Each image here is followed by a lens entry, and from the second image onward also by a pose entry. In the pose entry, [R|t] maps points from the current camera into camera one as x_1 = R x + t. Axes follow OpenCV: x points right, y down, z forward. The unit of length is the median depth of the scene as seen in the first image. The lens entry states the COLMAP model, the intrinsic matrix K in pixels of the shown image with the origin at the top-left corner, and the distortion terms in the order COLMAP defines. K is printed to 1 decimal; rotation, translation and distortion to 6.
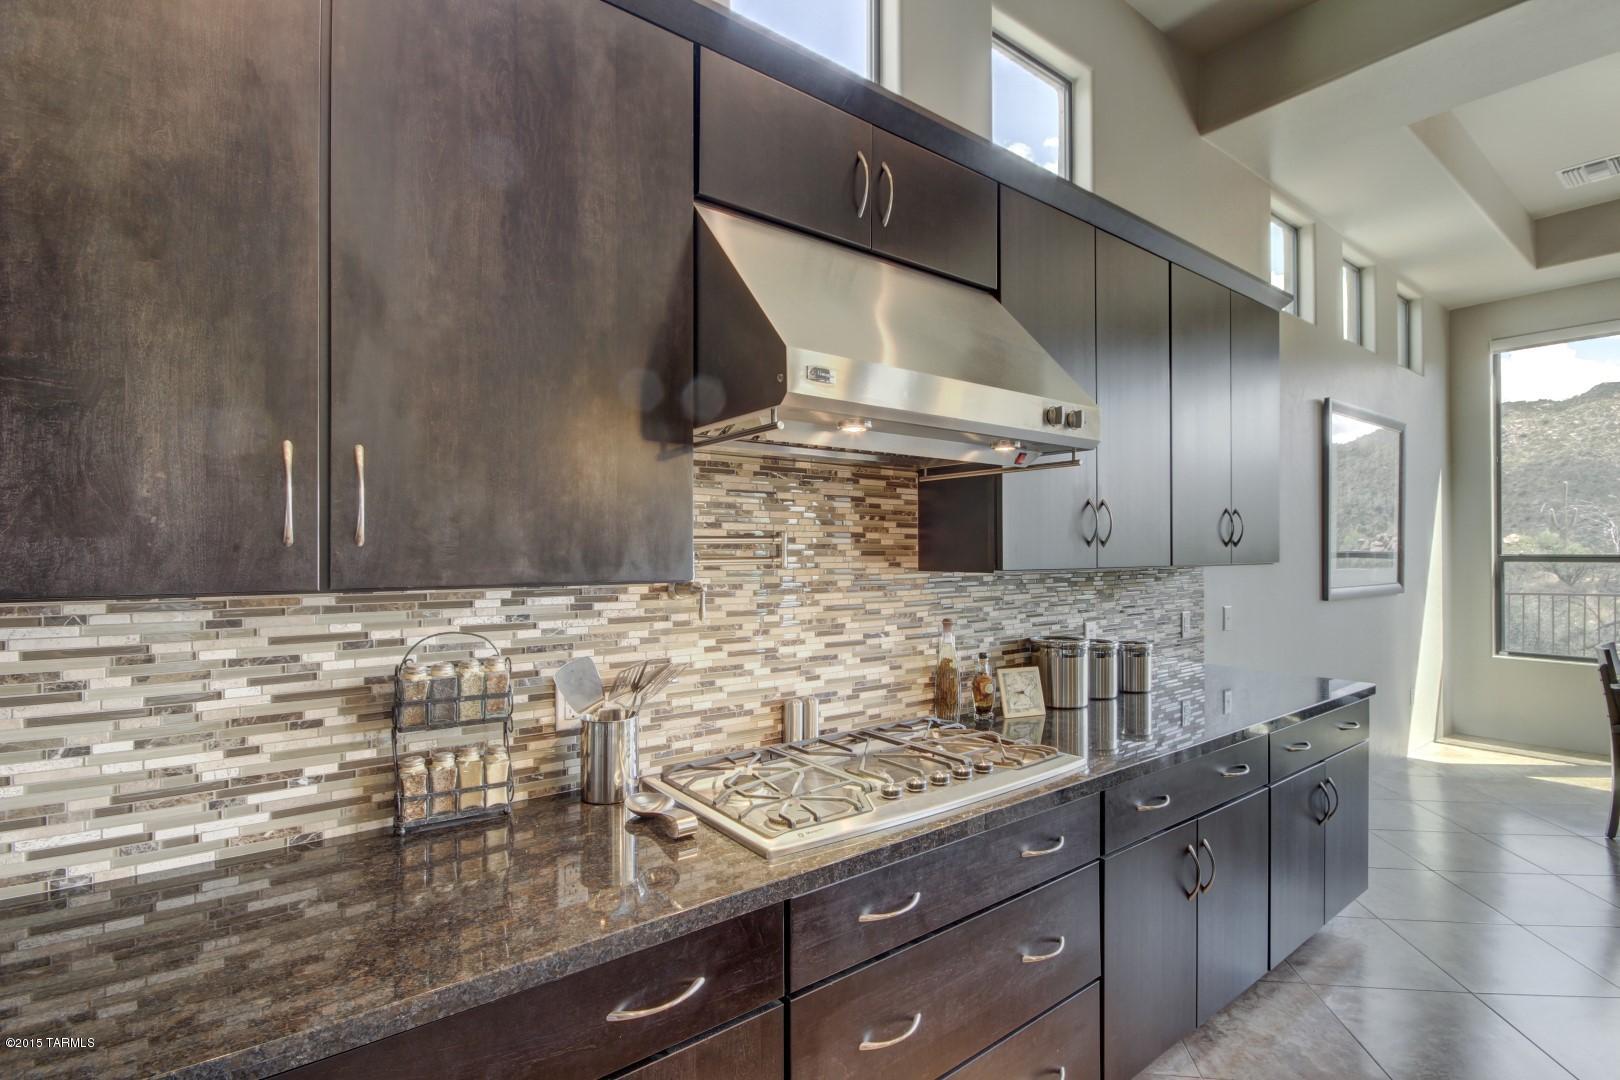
lens RADIAL K [[752.7, 0, 829.5], [0, 752.7, 547.1], [0, 0, 1]] dist [0.001753, -0.007103]
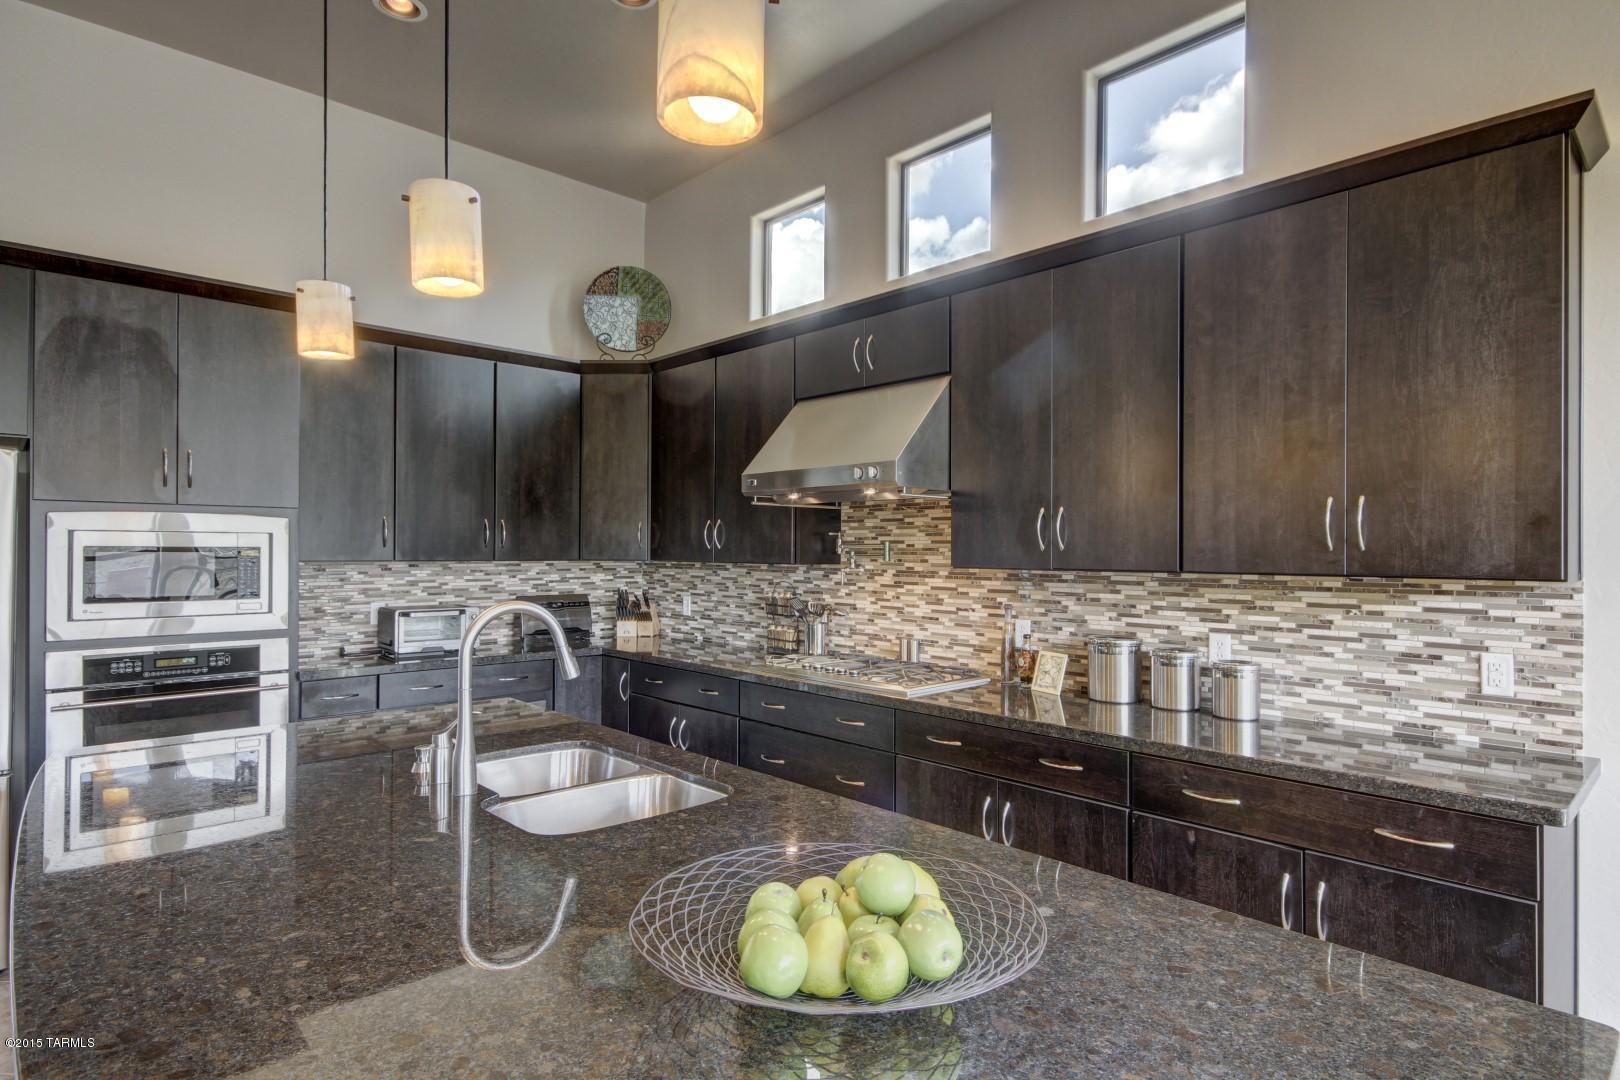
lens RADIAL K [[873.2, 0, 810.0], [0, 873.2, 540.0], [0, 0, 1]] dist [0.000743, 0.000758]
pose [[0.092888, -0.008436, -0.995641, 2.088707], [0.000198, 0.999964, -0.008454, -0.005703], [0.995677, 0.000588, 0.092886, 0.647662]]
